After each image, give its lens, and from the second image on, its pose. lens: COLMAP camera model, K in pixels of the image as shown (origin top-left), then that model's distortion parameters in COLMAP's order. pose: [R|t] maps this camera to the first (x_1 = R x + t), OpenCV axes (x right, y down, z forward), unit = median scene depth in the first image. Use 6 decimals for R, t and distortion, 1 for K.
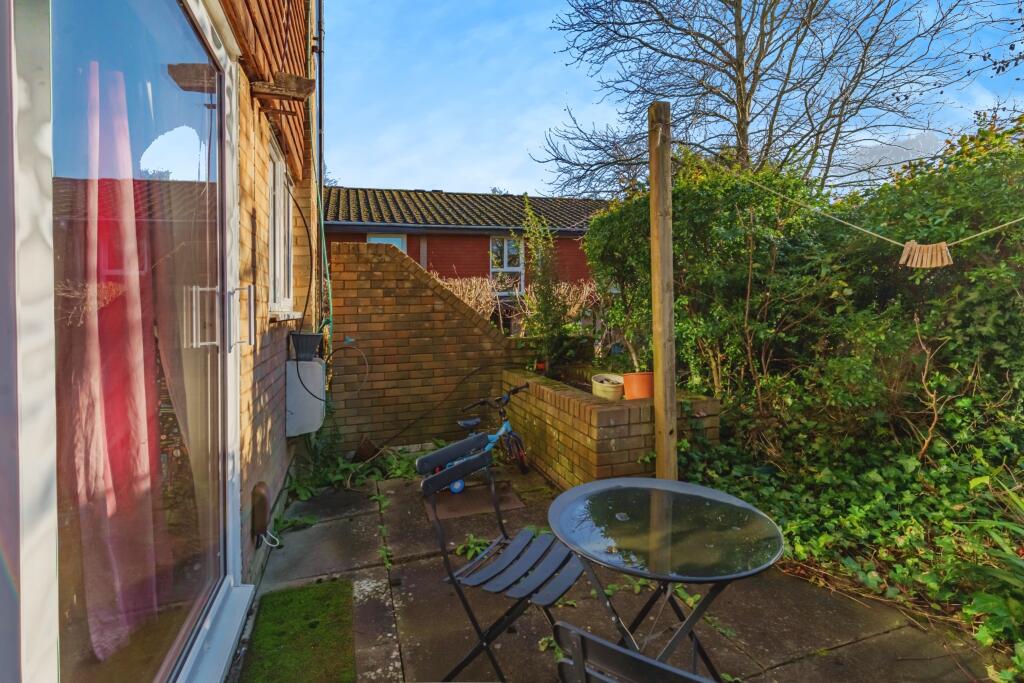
lens RADIAL K [[476.8, 0, 509.3], [0, 476.8, 310.7], [0, 0, 1]] dist [0.009855, -0.002557]
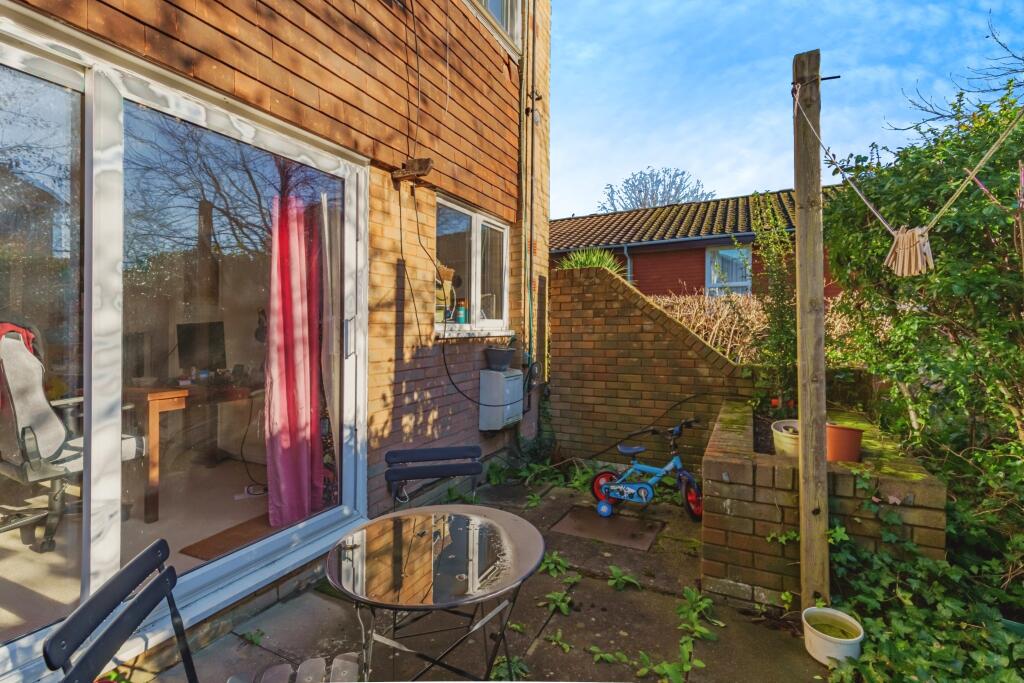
lens RADIAL K [[476.8, 0, 504.5], [0, 476.8, 319.8], [0, 0, 1]] dist [0.009855, -0.002557]
pose [[0.706953, 0.002102, -0.707258, 0.344964], [-0.011001, 0.999907, -0.008025, -0.012246], [0.707175, 0.013454, 0.706910, 0.114316]]
